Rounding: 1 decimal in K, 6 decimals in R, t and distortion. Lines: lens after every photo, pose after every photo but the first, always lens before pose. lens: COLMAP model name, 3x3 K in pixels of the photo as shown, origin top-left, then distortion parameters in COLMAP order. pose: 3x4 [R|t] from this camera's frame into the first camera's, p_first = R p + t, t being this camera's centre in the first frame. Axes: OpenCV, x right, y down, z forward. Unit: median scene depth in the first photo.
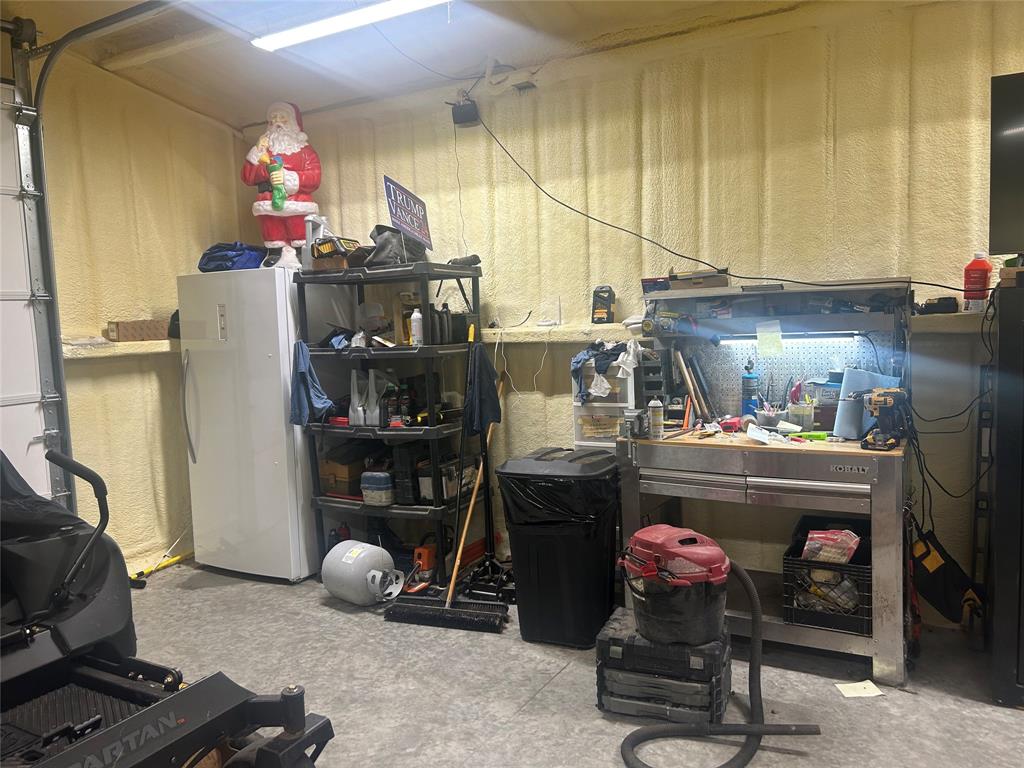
lens RADIAL K [[776.7, 0, 512.8], [0, 776.7, 382.5], [0, 0, 1]] dist [0.050779, -0.052148]
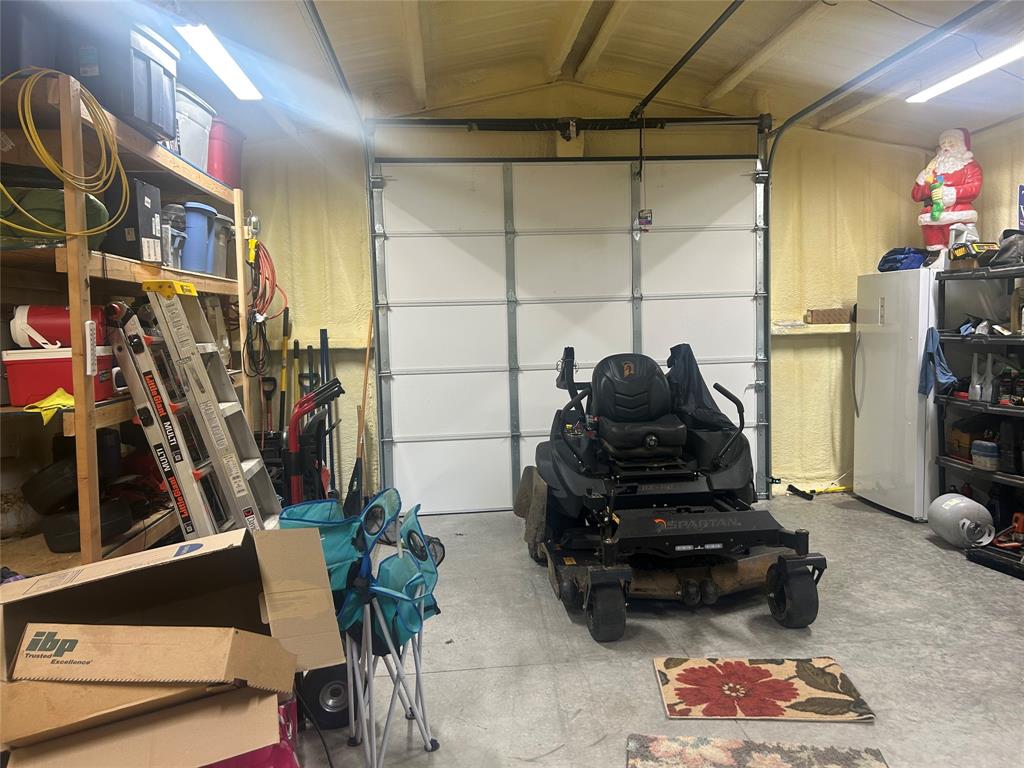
lens RADIAL K [[776.7, 0, 512.8], [0, 776.7, 382.5], [0, 0, 1]] dist [0.050779, -0.052148]
pose [[0.570123, 0.090049, -0.816610, 0.372810], [-0.068925, 0.995713, 0.061678, 0.002857], [0.818663, 0.021121, 0.573886, -0.262096]]
